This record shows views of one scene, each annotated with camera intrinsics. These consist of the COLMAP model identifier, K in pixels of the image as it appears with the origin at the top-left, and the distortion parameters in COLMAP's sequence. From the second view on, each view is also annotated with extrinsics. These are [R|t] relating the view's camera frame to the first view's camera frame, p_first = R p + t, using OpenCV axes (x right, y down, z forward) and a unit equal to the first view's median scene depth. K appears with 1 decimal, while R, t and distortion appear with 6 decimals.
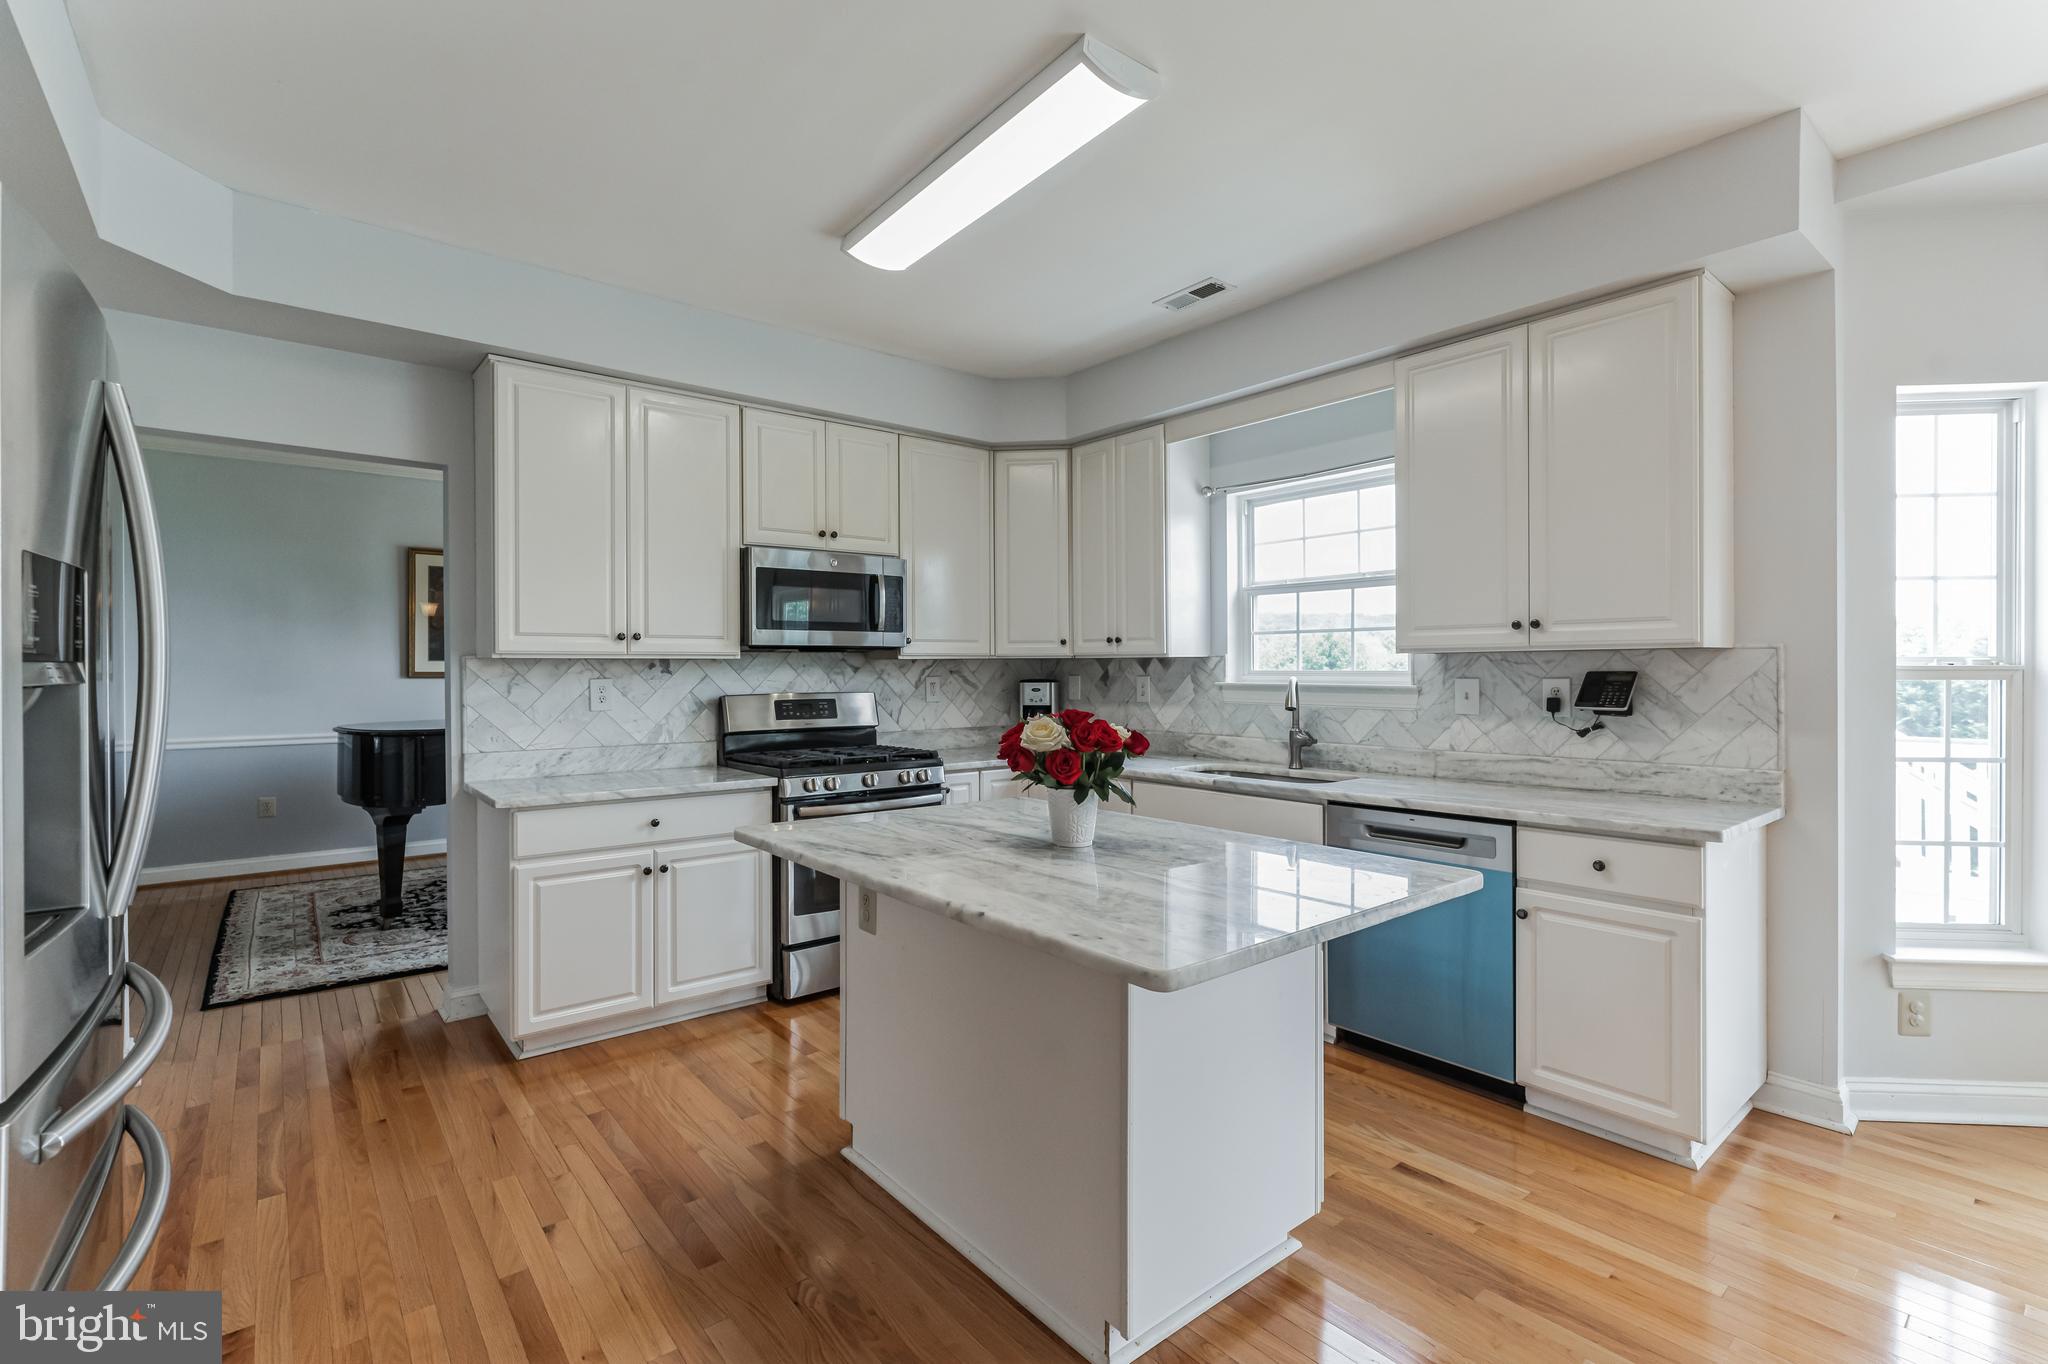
lens RADIAL K [[914.9, 0, 1024.0], [0, 914.9, 670.8], [0, 0, 1]] dist [-0.002112, 0.000474]
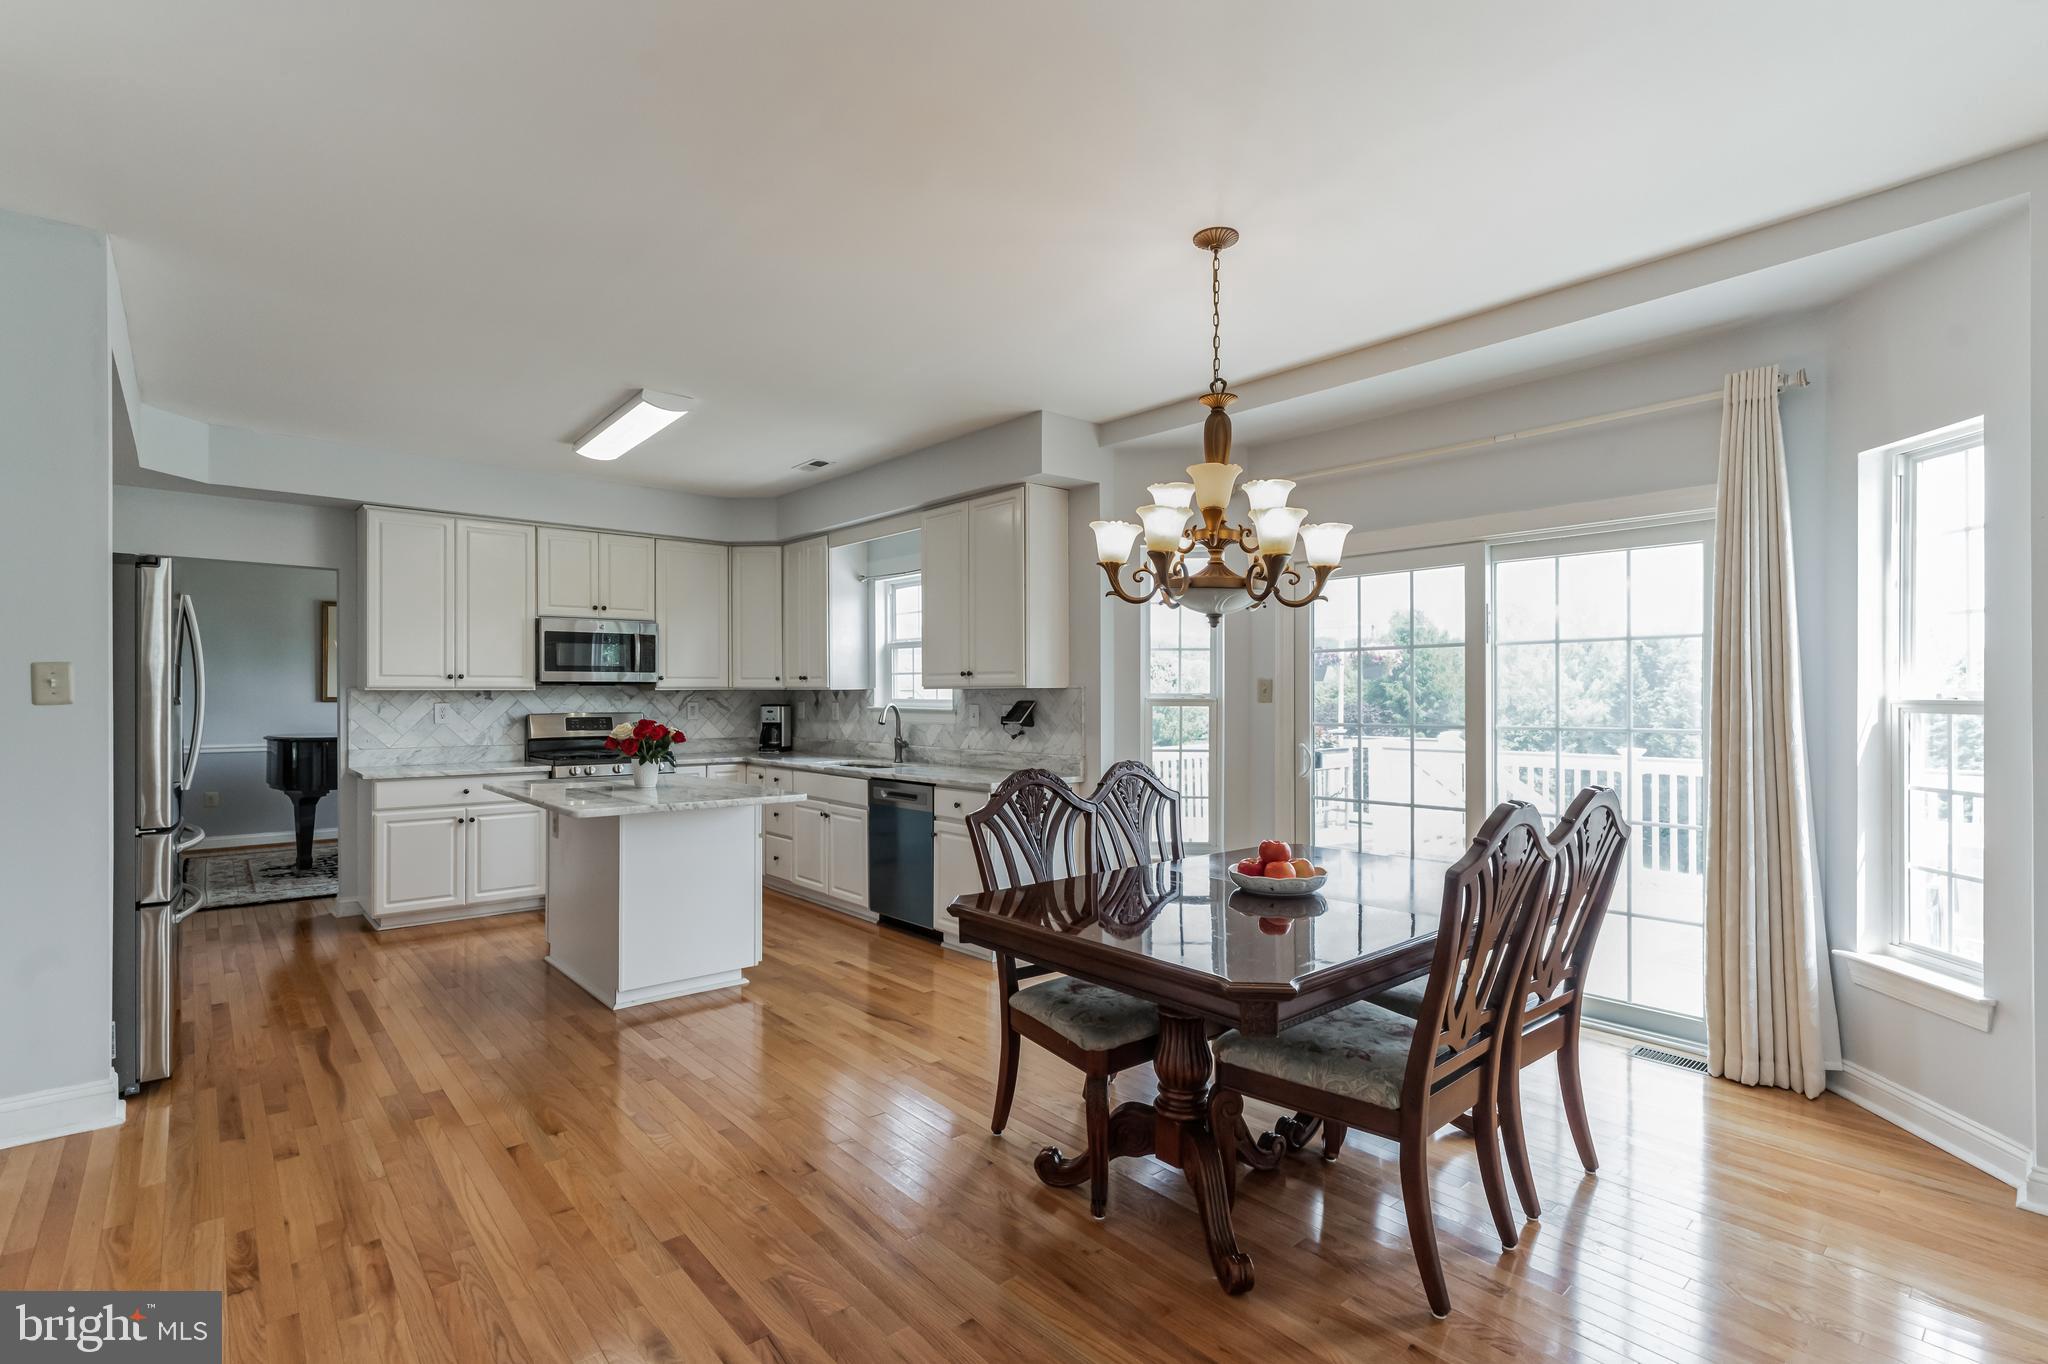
lens RADIAL K [[940.0, 0, 1008.7], [0, 940.0, 692.9], [0, 0, 1]] dist [0.000374, -0.000115]
pose [[0.999656, 0.003511, 0.025977, 0.449357], [-0.003441, 0.999990, -0.002763, -0.007276], [-0.025986, 0.002673, 0.999659, -0.607205]]
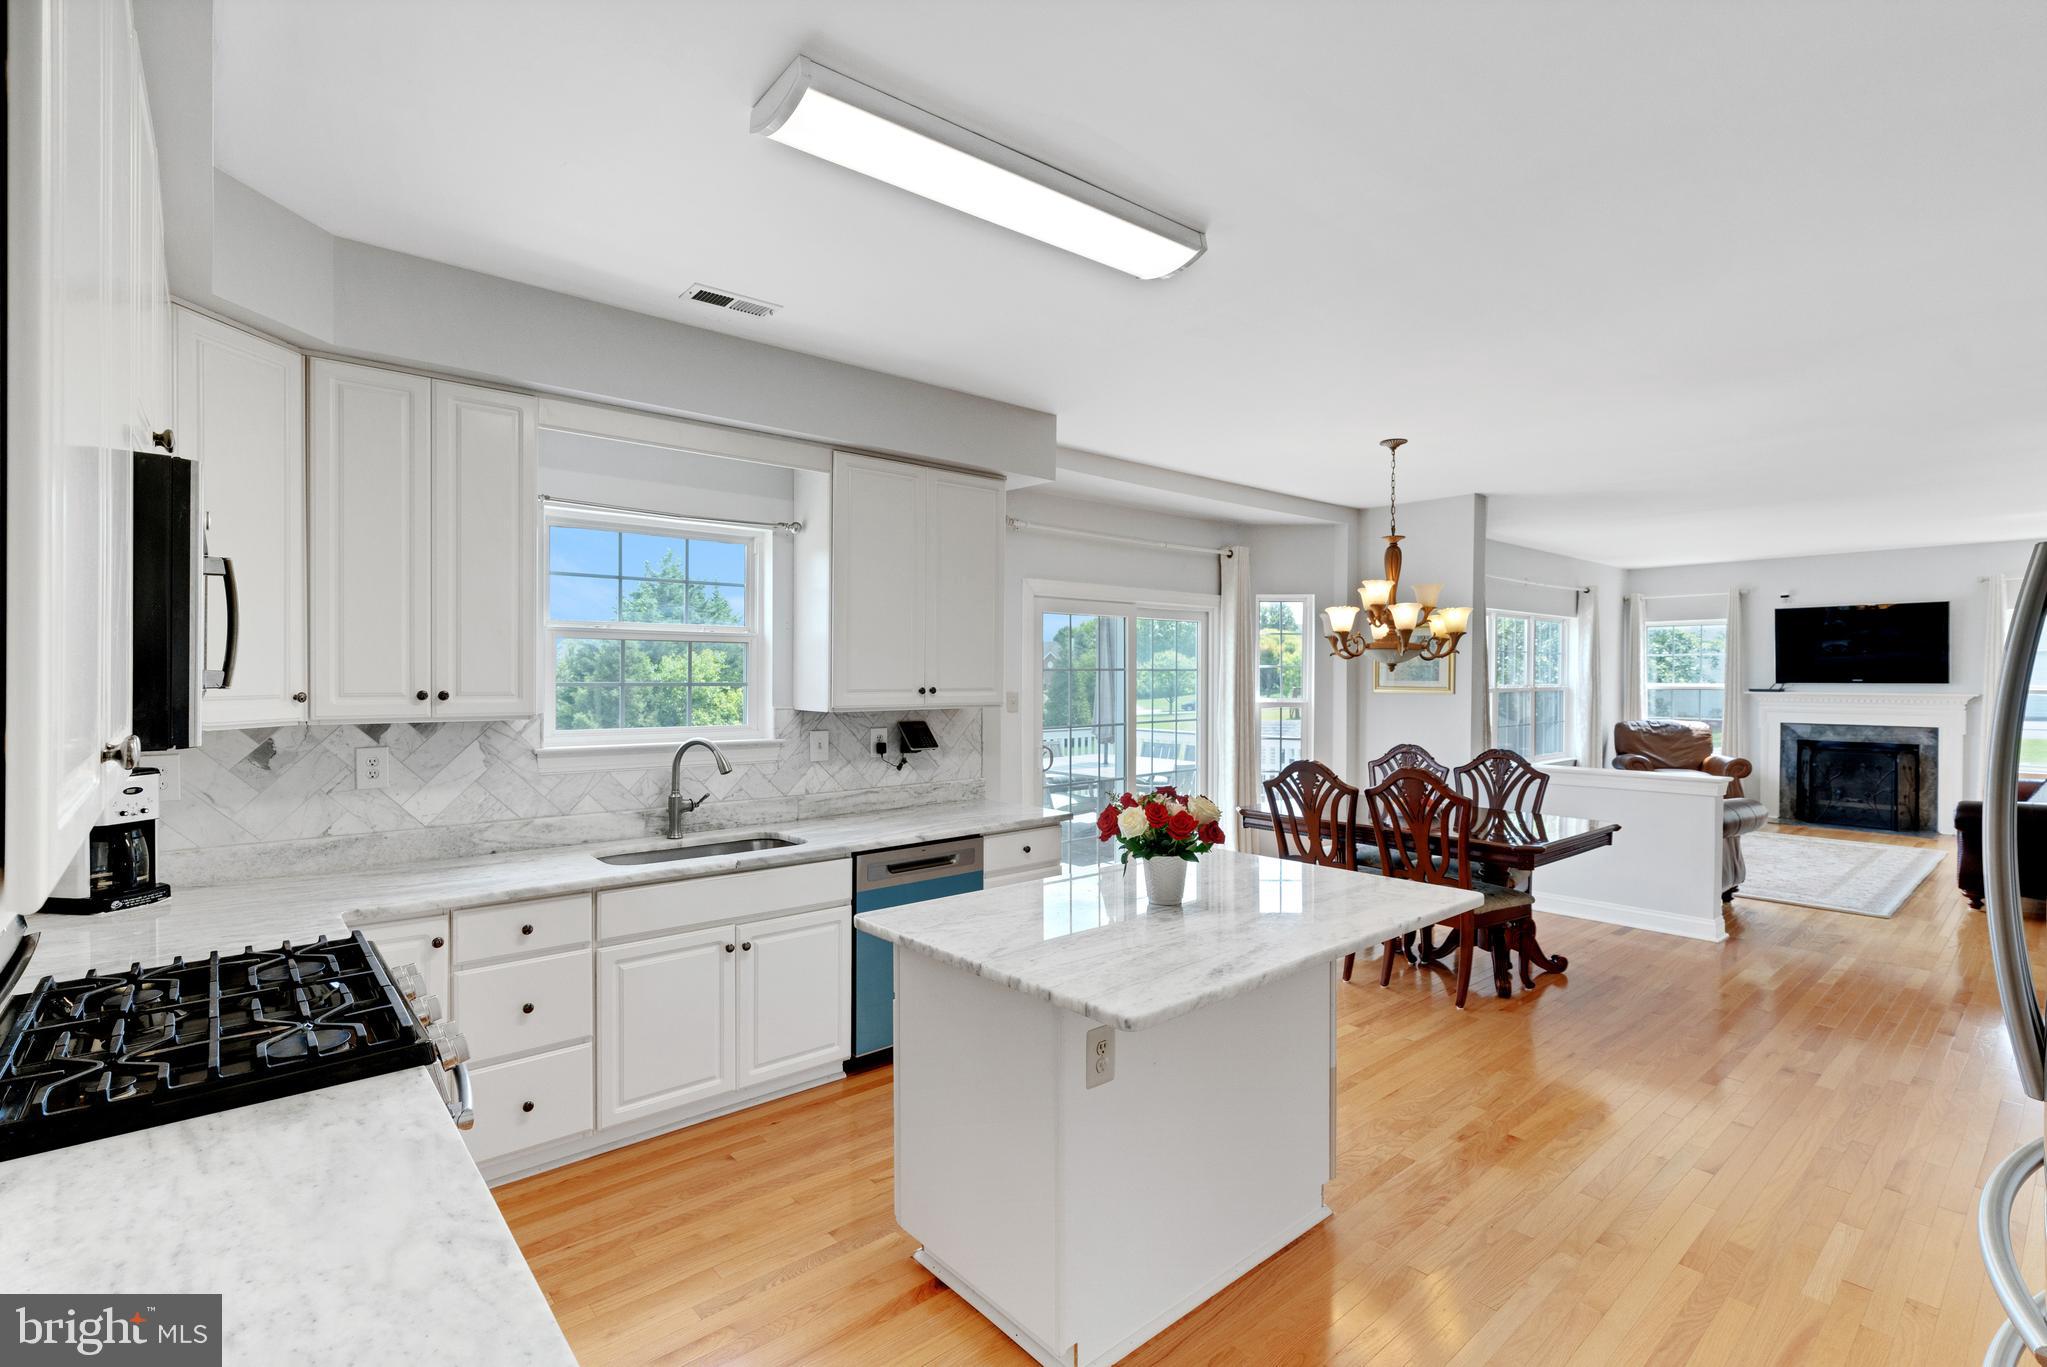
lens RADIAL K [[934.9, 0, 1023.5], [0, 934.9, 683.5], [0, 0, 1]] dist [-0.000700, -0.000472]
pose [[-0.025115, -0.003356, 0.999679, -0.641043], [-0.002472, 0.999992, 0.003295, -0.050591], [-0.999682, -0.002388, -0.025123, 0.687905]]
